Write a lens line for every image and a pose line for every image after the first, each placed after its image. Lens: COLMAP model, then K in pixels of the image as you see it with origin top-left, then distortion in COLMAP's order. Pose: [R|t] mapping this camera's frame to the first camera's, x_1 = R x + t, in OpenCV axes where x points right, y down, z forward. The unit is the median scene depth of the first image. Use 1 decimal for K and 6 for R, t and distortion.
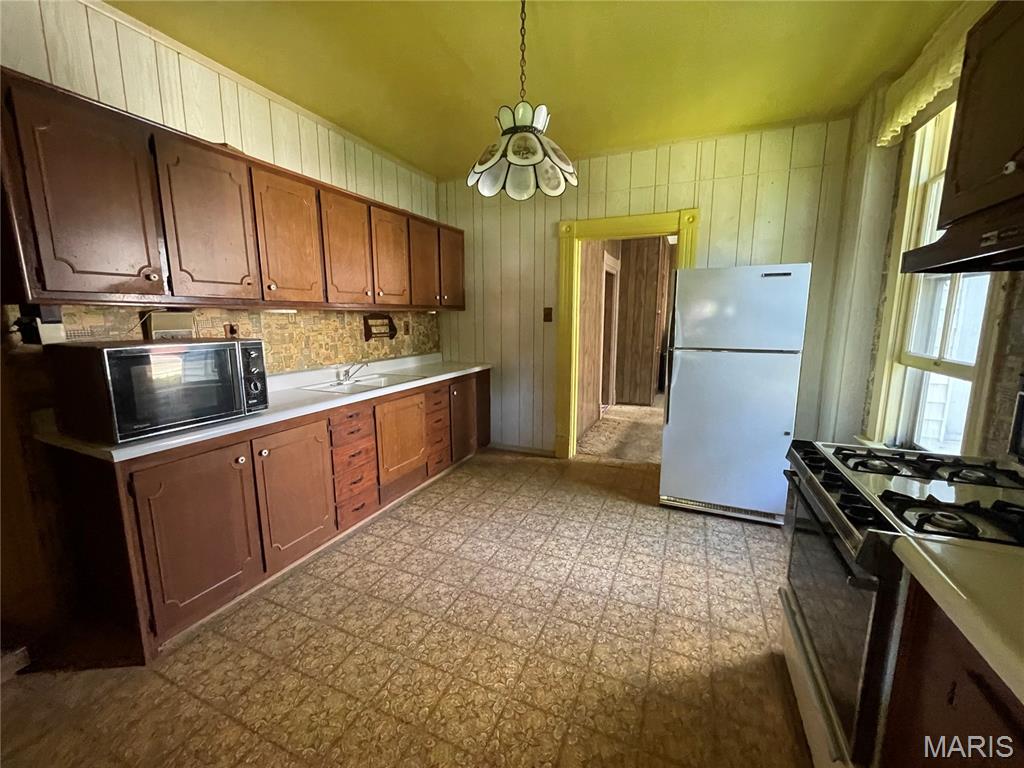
lens RADIAL K [[413.2, 0, 512.1], [0, 413.2, 381.3], [0, 0, 1]] dist [-0.001574, 0.000078]
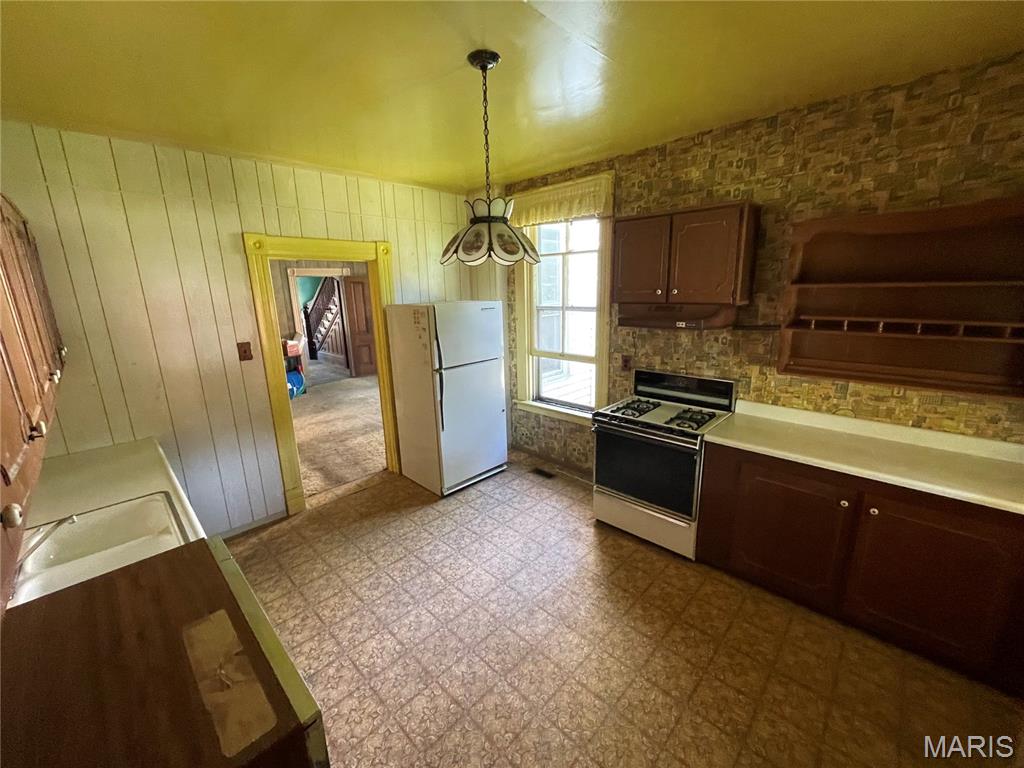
lens RADIAL K [[413.2, 0, 512.1], [0, 413.2, 381.3], [0, 0, 1]] dist [-0.001574, 0.000078]
pose [[0.348825, -0.222781, 0.910324, -0.659937], [0.168896, 0.970376, 0.172758, -0.225234], [-0.921843, 0.093488, 0.376118, 0.360658]]
